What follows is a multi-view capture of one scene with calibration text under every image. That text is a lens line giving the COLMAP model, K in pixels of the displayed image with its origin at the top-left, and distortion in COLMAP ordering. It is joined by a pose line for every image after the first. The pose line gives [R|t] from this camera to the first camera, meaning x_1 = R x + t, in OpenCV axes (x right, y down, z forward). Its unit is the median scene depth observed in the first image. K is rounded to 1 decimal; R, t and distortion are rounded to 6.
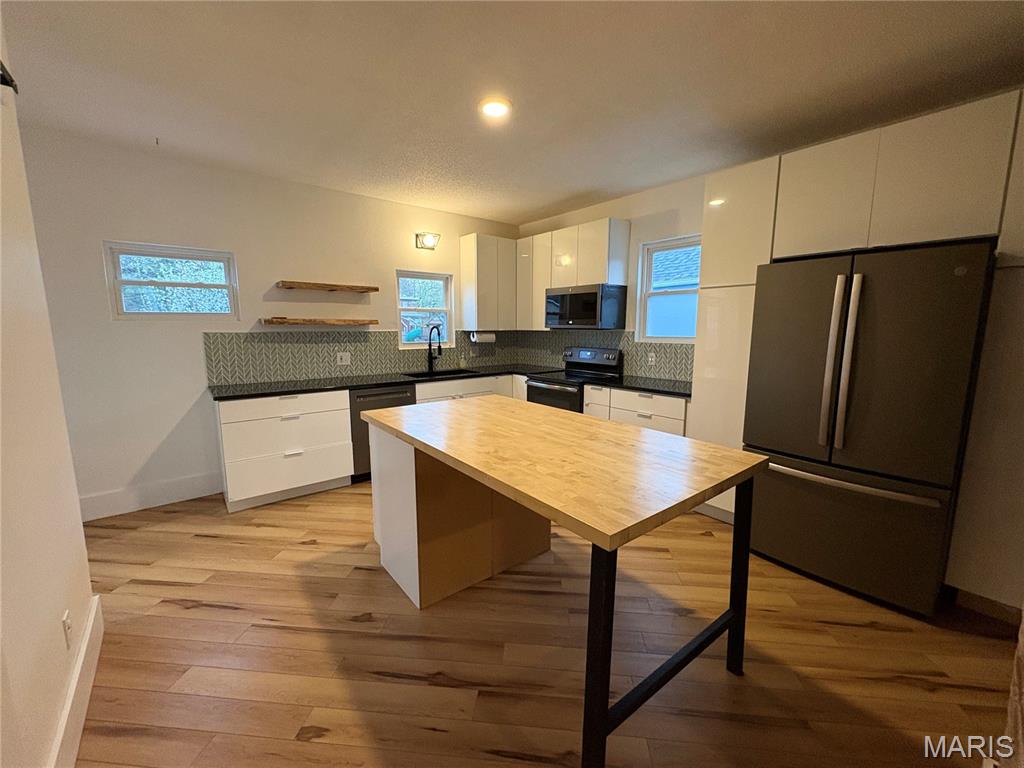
lens RADIAL K [[406.6, 0, 510.0], [0, 406.6, 383.2], [0, 0, 1]] dist [0.000454, 0.000641]
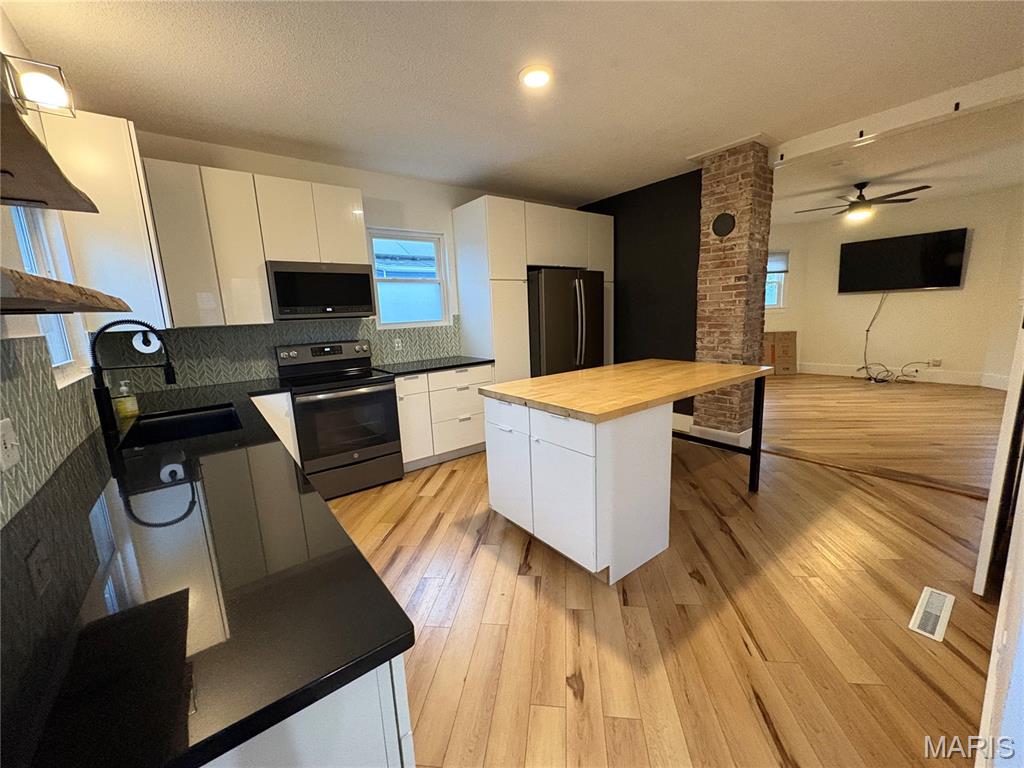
lens RADIAL K [[406.6, 0, 513.9], [0, 406.6, 386.3], [0, 0, 1]] dist [0.000454, 0.000641]
pose [[0.024713, -0.183593, 0.982692, -0.943402], [0.181392, 0.967498, 0.176193, -0.120558], [-0.983100, 0.173898, 0.057212, 0.948729]]
